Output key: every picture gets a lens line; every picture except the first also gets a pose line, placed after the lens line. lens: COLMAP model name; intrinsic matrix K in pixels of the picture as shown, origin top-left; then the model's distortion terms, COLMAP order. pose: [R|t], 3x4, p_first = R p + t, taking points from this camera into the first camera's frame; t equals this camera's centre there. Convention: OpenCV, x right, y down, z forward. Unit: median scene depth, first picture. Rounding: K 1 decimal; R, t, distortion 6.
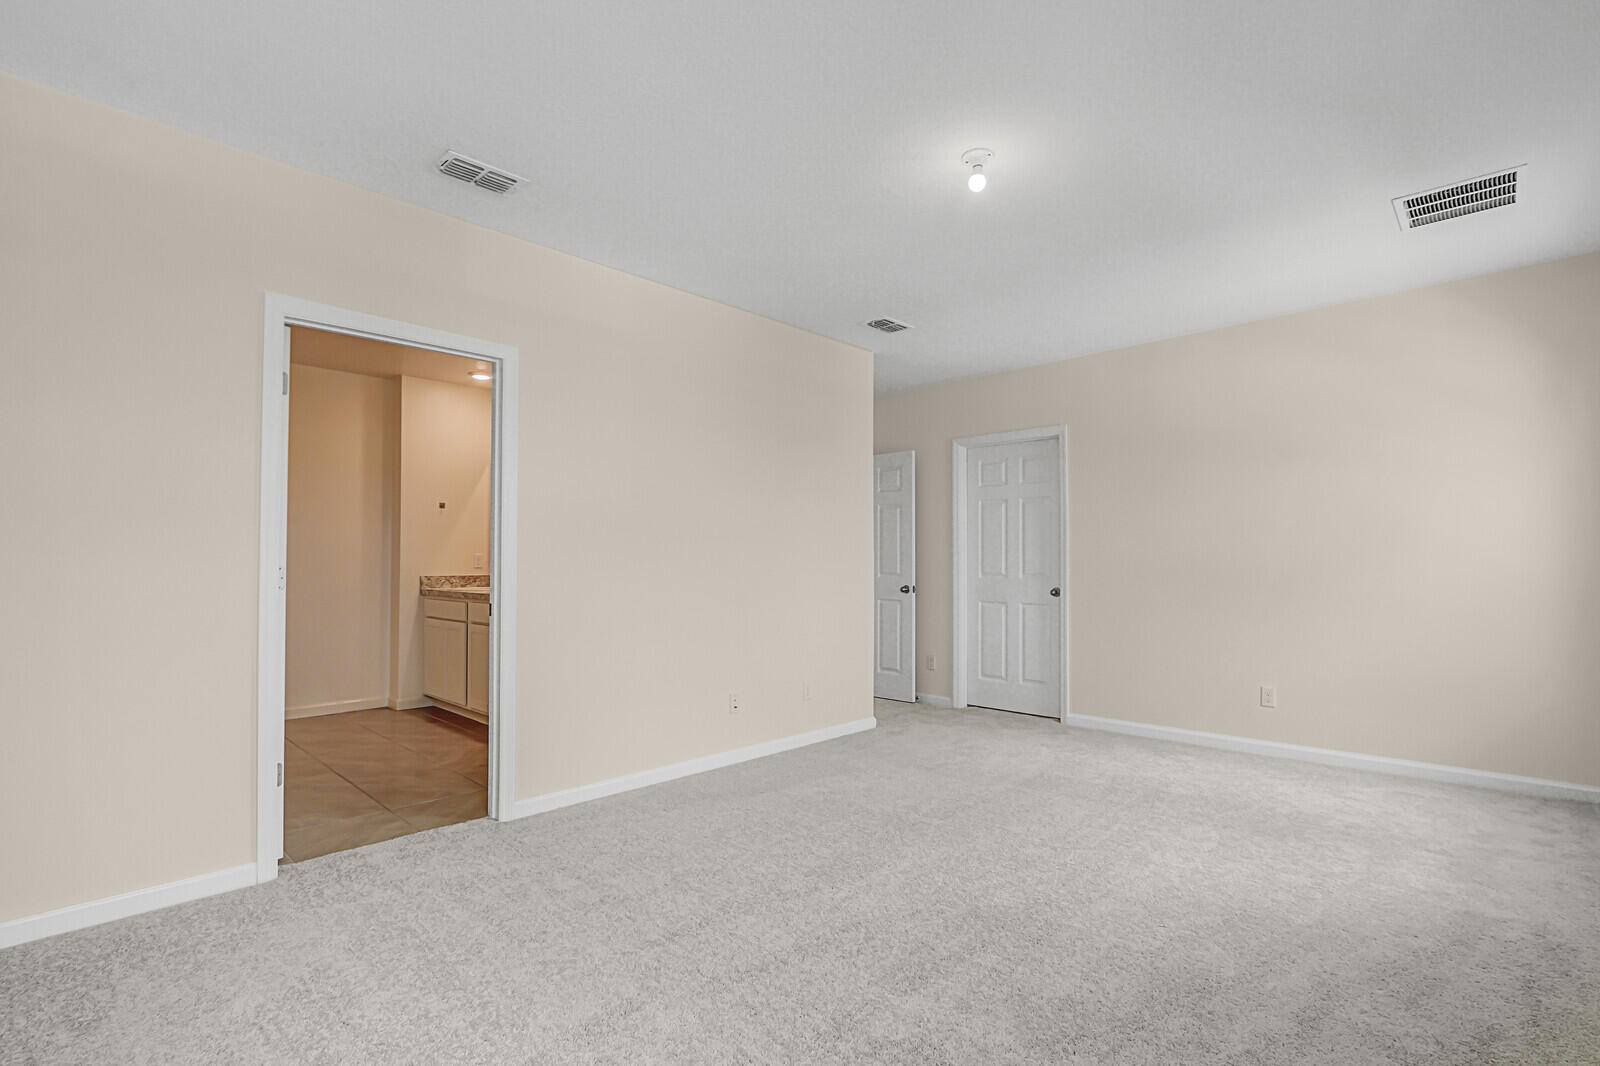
lens RADIAL K [[769.4, 0, 806.3], [0, 769.4, 524.1], [0, 0, 1]] dist [-0.003484, -0.001392]
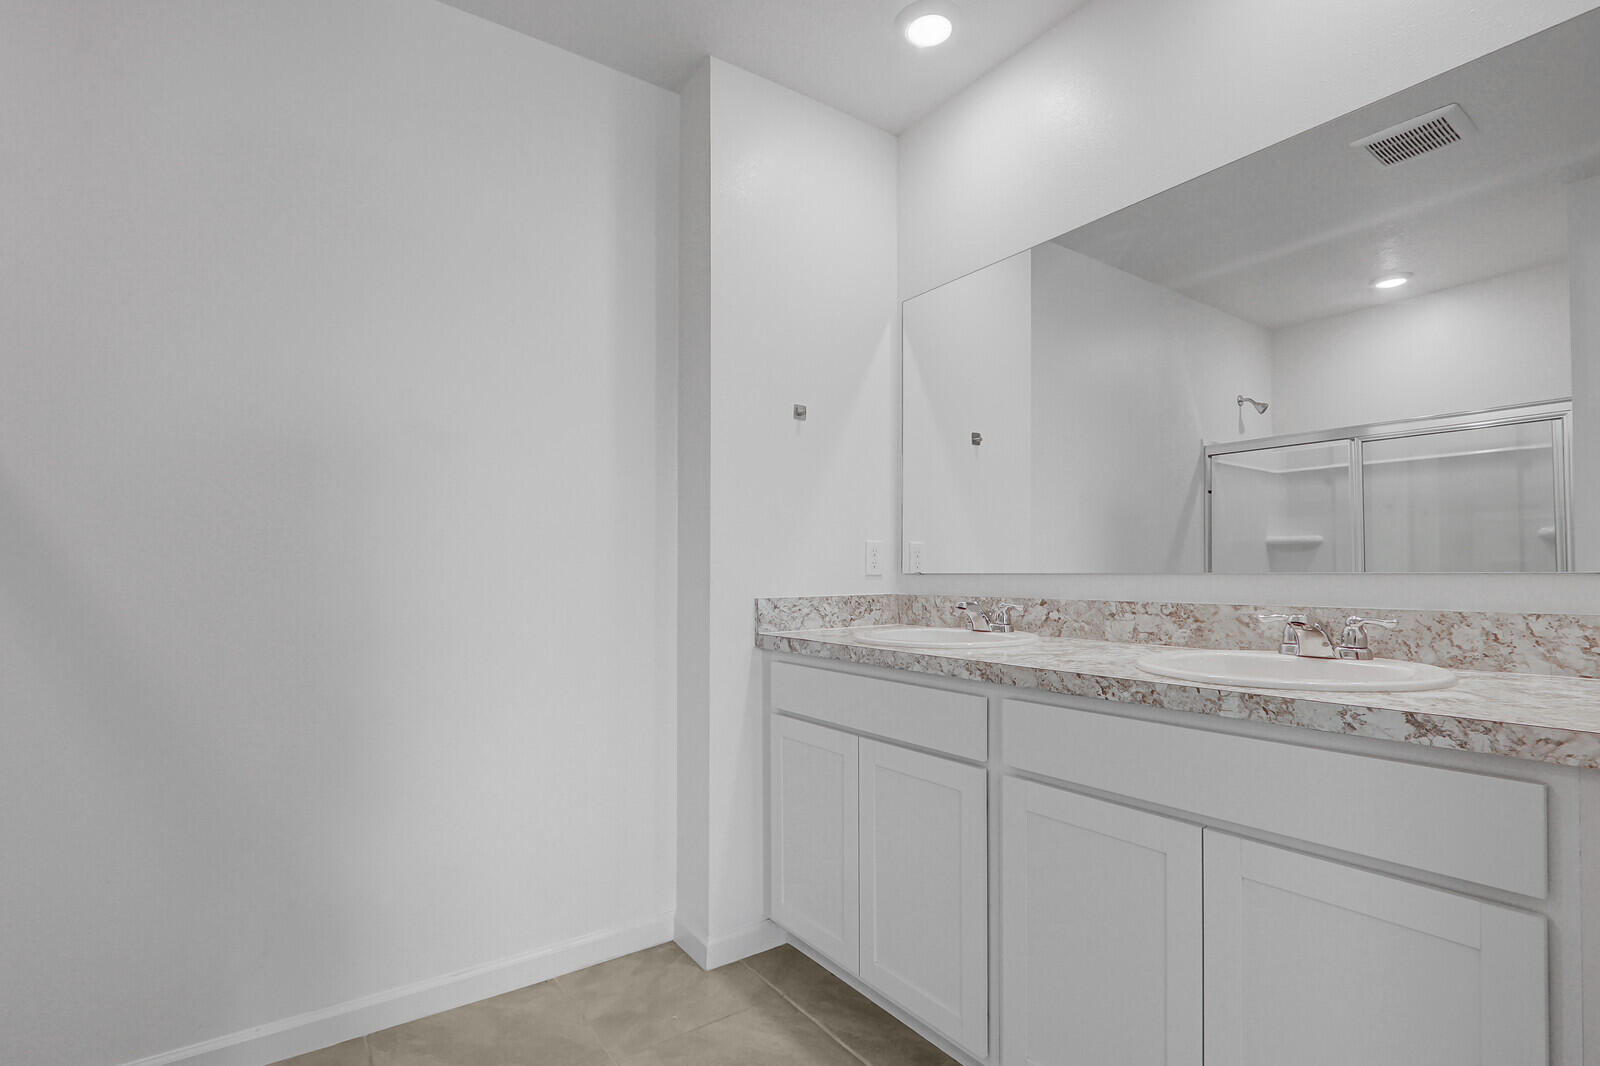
lens RADIAL K [[769.4, 0, 797.3], [0, 769.4, 542.8], [0, 0, 1]] dist [-0.003484, -0.001392]
pose [[0.984339, -0.003079, -0.176262, -0.416163], [0.005672, 0.999883, 0.014213, 0.035633], [0.176197, -0.014991, 0.984241, 0.637352]]
